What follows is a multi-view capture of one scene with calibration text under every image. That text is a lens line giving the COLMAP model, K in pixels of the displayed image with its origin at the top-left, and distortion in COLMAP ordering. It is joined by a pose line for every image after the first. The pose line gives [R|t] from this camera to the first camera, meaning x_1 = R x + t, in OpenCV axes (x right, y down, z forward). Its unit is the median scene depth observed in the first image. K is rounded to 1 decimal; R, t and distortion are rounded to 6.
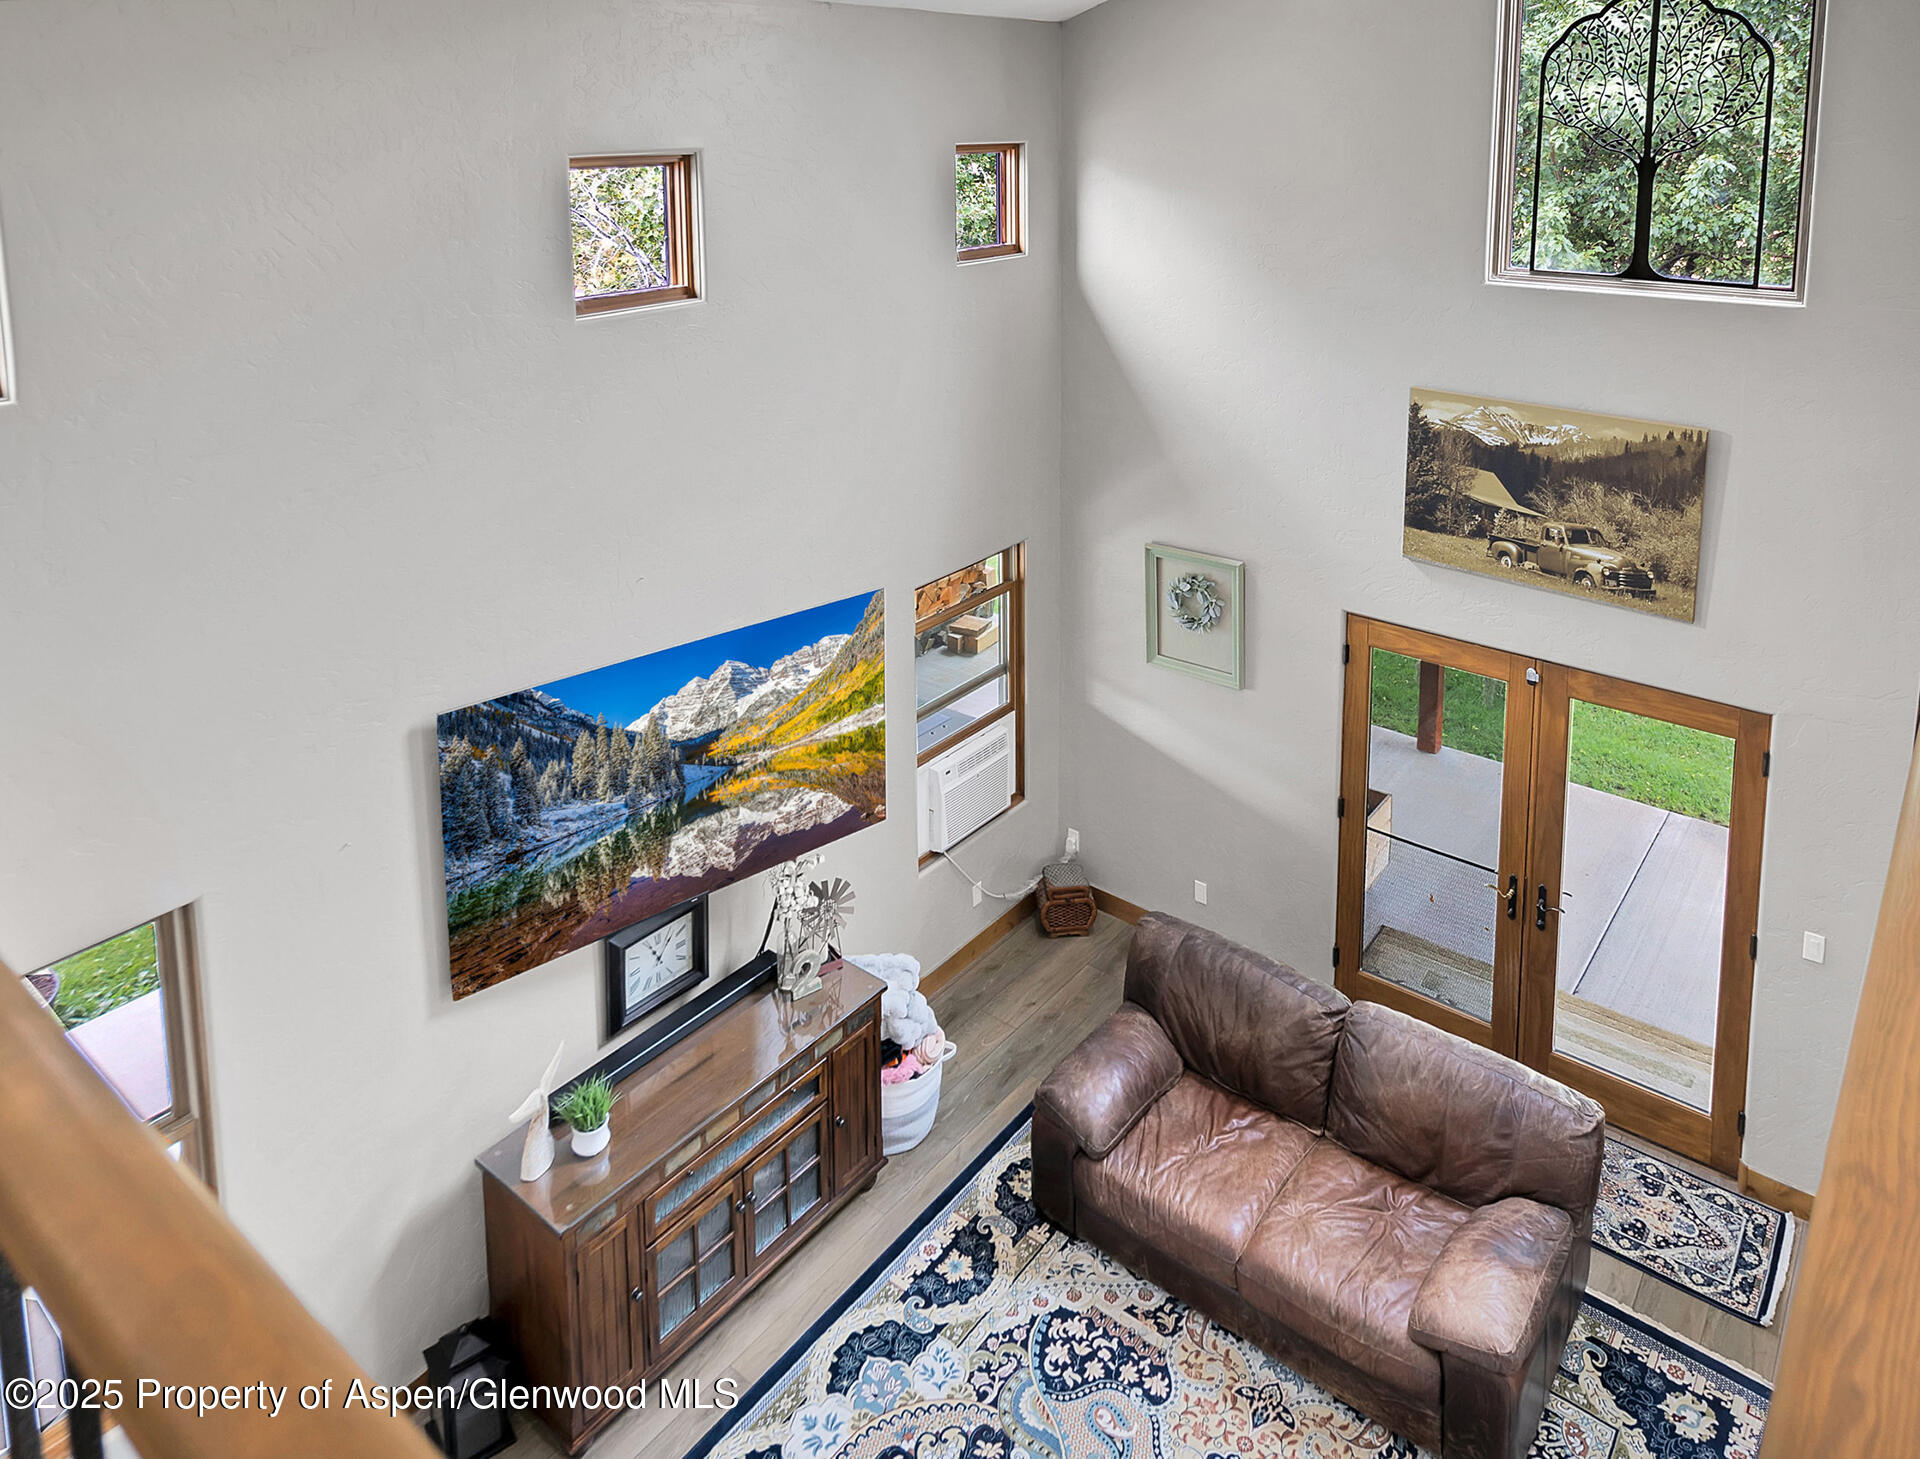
lens RADIAL K [[1356.1, 0, 967.6], [0, 1356.1, 727.7], [0, 0, 1]] dist [0.005055, 0.001203]
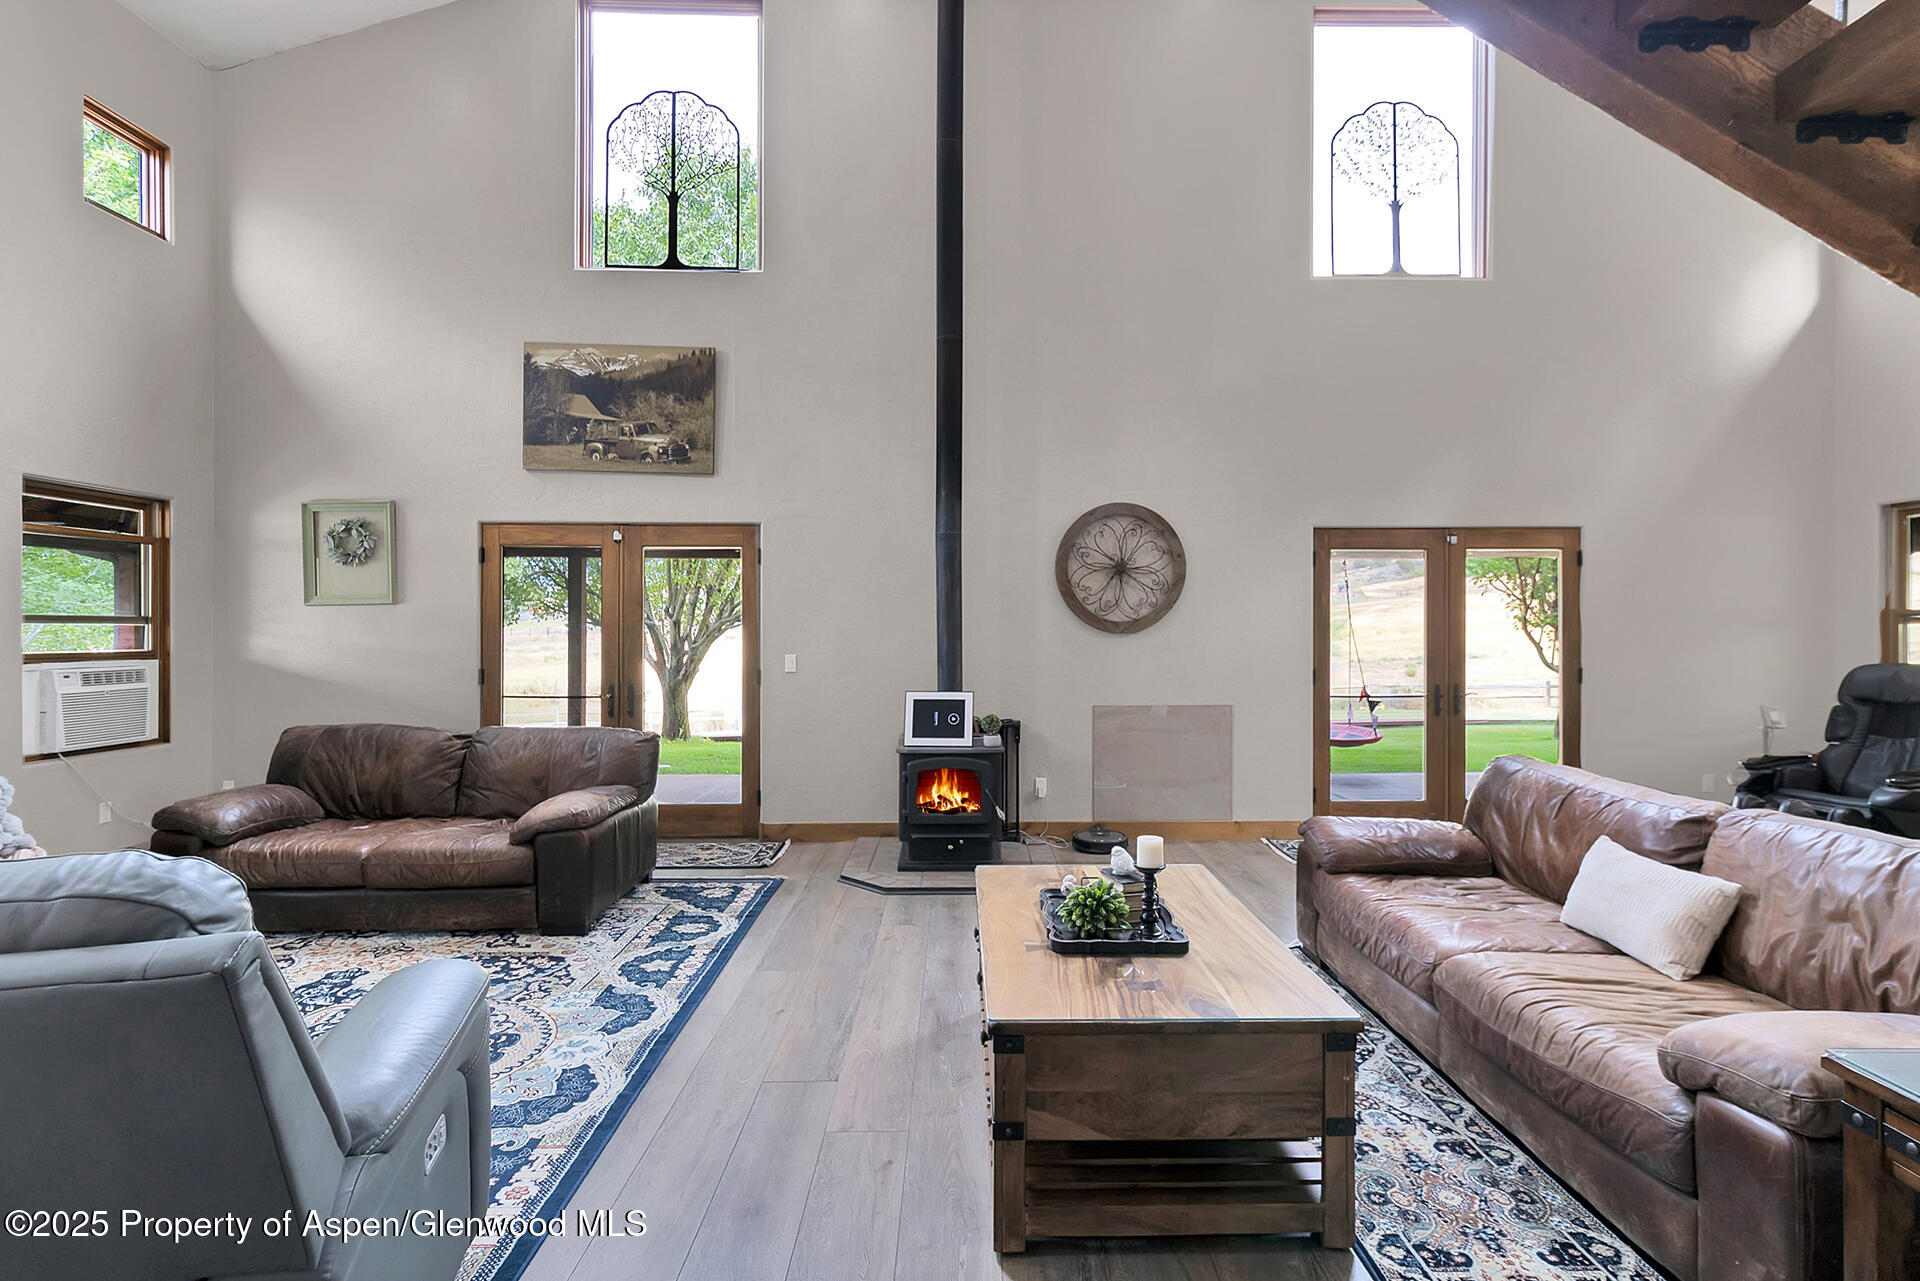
lens RADIAL K [[997.4, 0, 973.9], [0, 997.4, 634.3], [0, 0, 1]] dist [0.003163, 0.000908]
pose [[0.759078, 0.010846, 0.650909, 0.020652], [0.075748, 0.991598, -0.104859, 0.203289], [-0.646577, 0.128901, 0.751879, -0.014158]]
